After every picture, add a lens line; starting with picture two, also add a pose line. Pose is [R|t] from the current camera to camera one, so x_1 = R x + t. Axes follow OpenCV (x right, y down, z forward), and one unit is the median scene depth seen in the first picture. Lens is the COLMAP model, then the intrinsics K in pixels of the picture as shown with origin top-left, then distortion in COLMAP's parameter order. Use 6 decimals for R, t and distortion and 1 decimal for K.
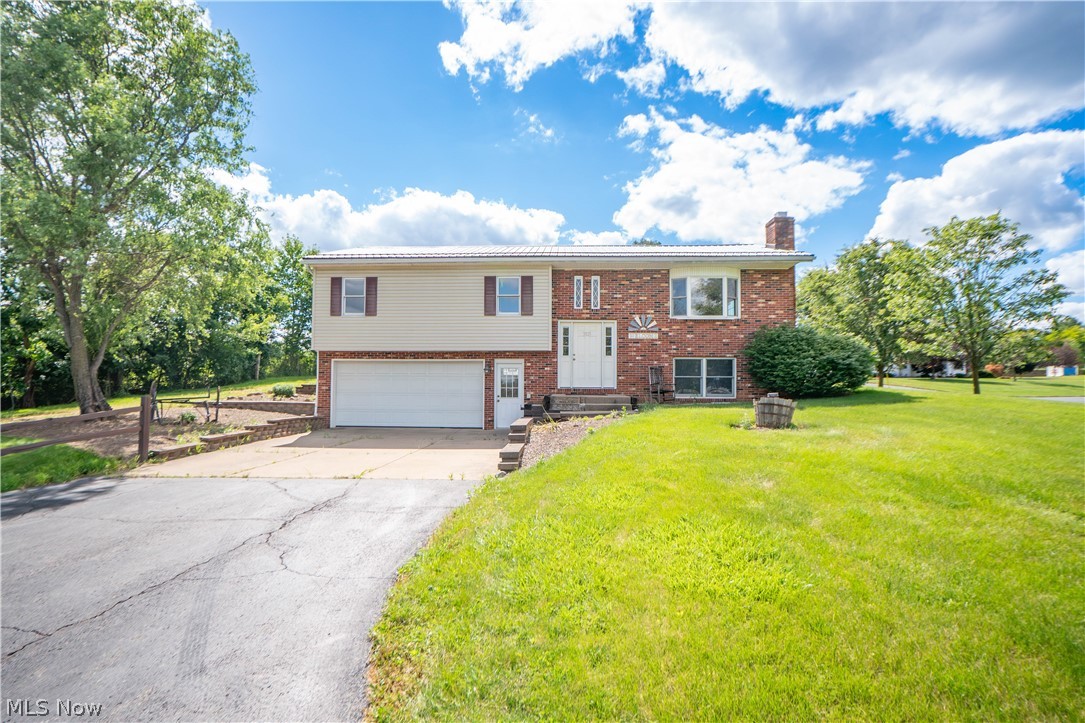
lens RADIAL K [[522.1, 0, 523.5], [0, 522.1, 364.0], [0, 0, 1]] dist [-0.049506, 0.025917]
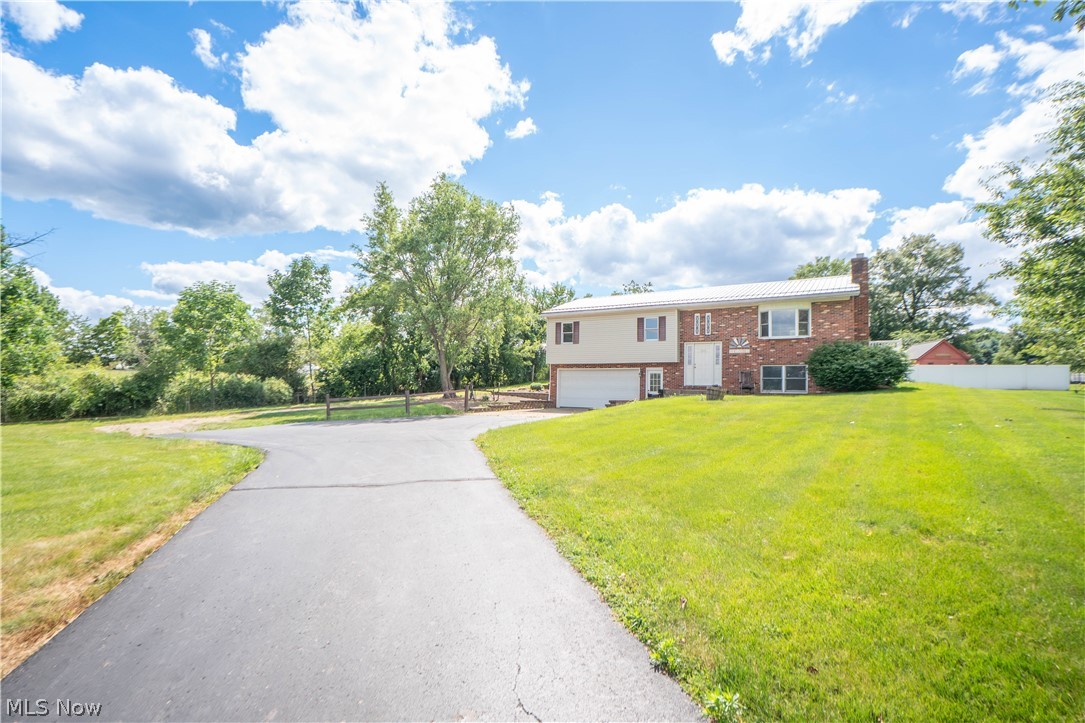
lens RADIAL K [[522.1, 0, 523.5], [0, 522.1, 364.0], [0, 0, 1]] dist [-0.049506, 0.025917]
pose [[0.855731, -0.015018, -0.517202, 0.385902], [0.010478, 0.999877, -0.011697, -0.005102], [0.517314, 0.004591, 0.855783, -0.494431]]
